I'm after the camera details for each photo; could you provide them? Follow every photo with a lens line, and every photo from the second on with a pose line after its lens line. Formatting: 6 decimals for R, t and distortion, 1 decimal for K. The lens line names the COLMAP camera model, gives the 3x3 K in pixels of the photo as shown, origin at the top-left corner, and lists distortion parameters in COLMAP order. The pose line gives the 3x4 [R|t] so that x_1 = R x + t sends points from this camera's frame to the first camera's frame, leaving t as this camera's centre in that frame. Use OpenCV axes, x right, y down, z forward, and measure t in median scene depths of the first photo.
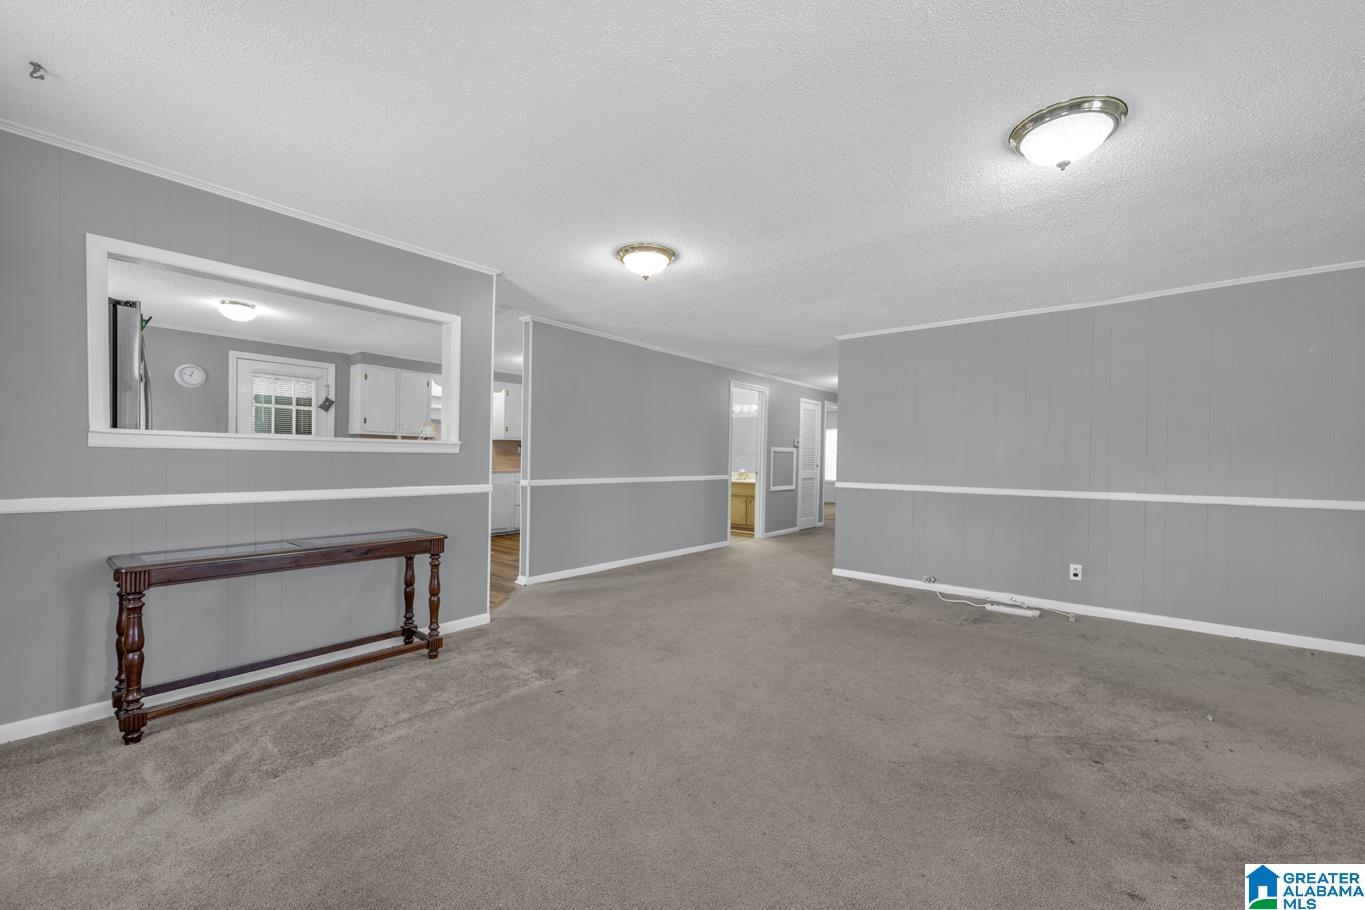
lens RADIAL K [[538.2, 0, 678.8], [0, 538.2, 460.3], [0, 0, 1]] dist [-0.000860, 0.000273]
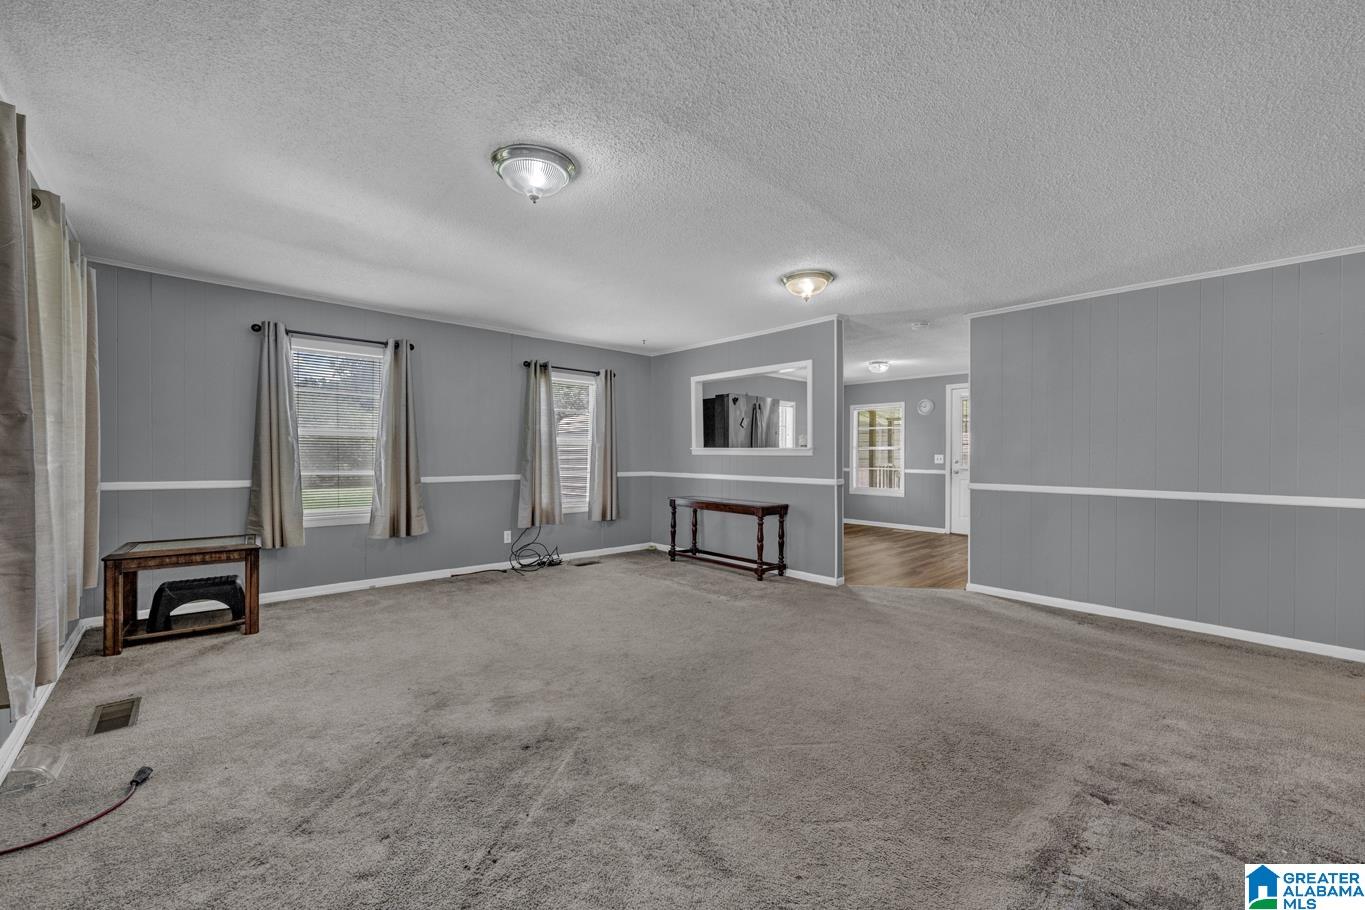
lens RADIAL K [[538.2, 0, 685.1], [0, 538.2, 454.1], [0, 0, 1]] dist [-0.000860, 0.000273]
pose [[-0.116758, -0.017513, -0.993006, 0.554703], [-0.014490, 0.999768, -0.015929, 0.005614], [0.993055, 0.012529, -0.116985, 0.444602]]
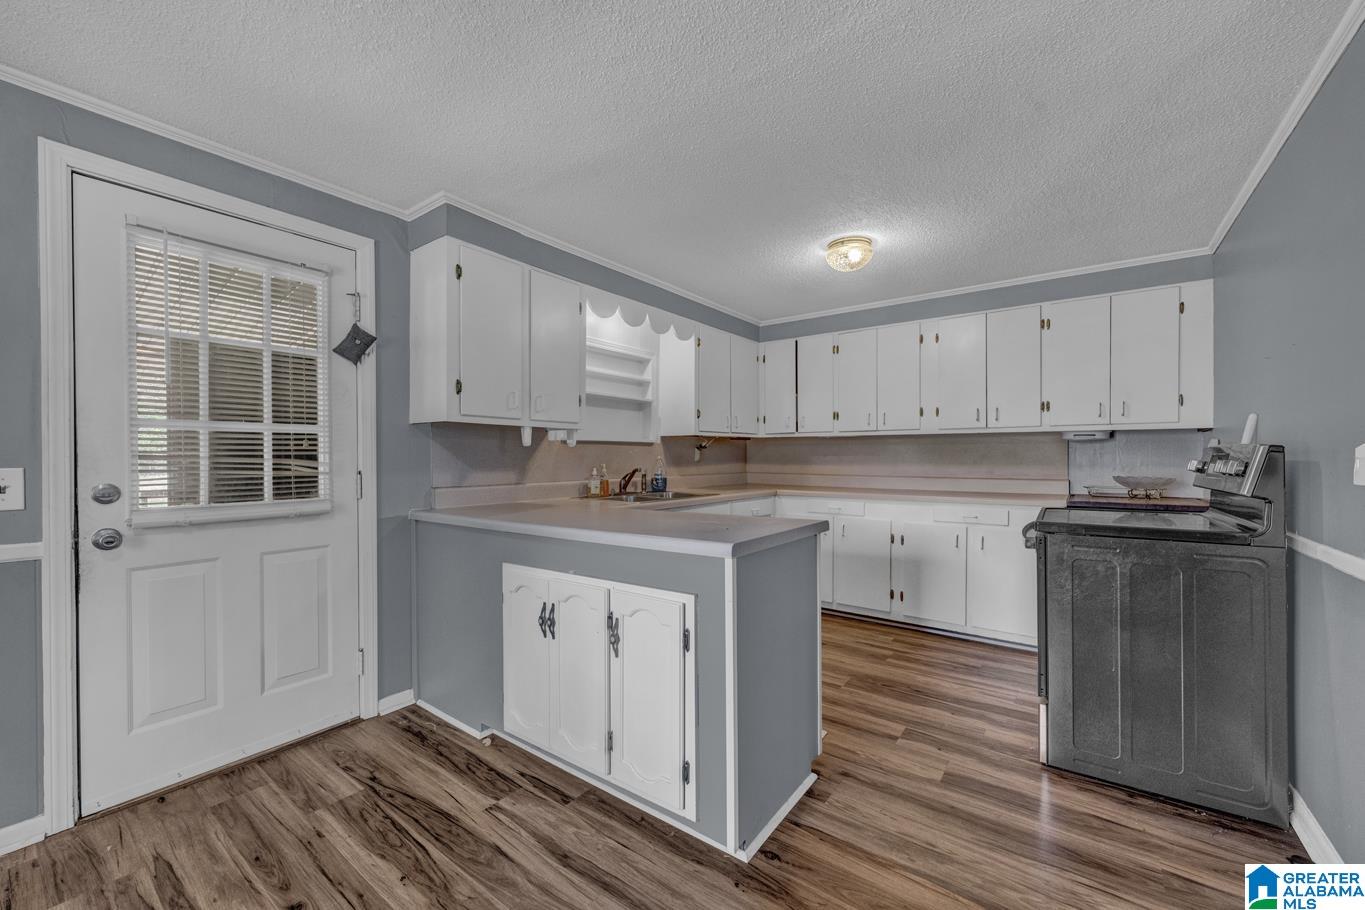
lens RADIAL K [[538.2, 0, 689.0], [0, 538.2, 456.7], [0, 0, 1]] dist [-0.000860, 0.000273]
pose [[0.995416, -0.023278, 0.092766, -0.459996], [0.024078, 0.999682, -0.007524, -0.016862], [-0.092561, 0.009723, 0.995660, 0.606395]]
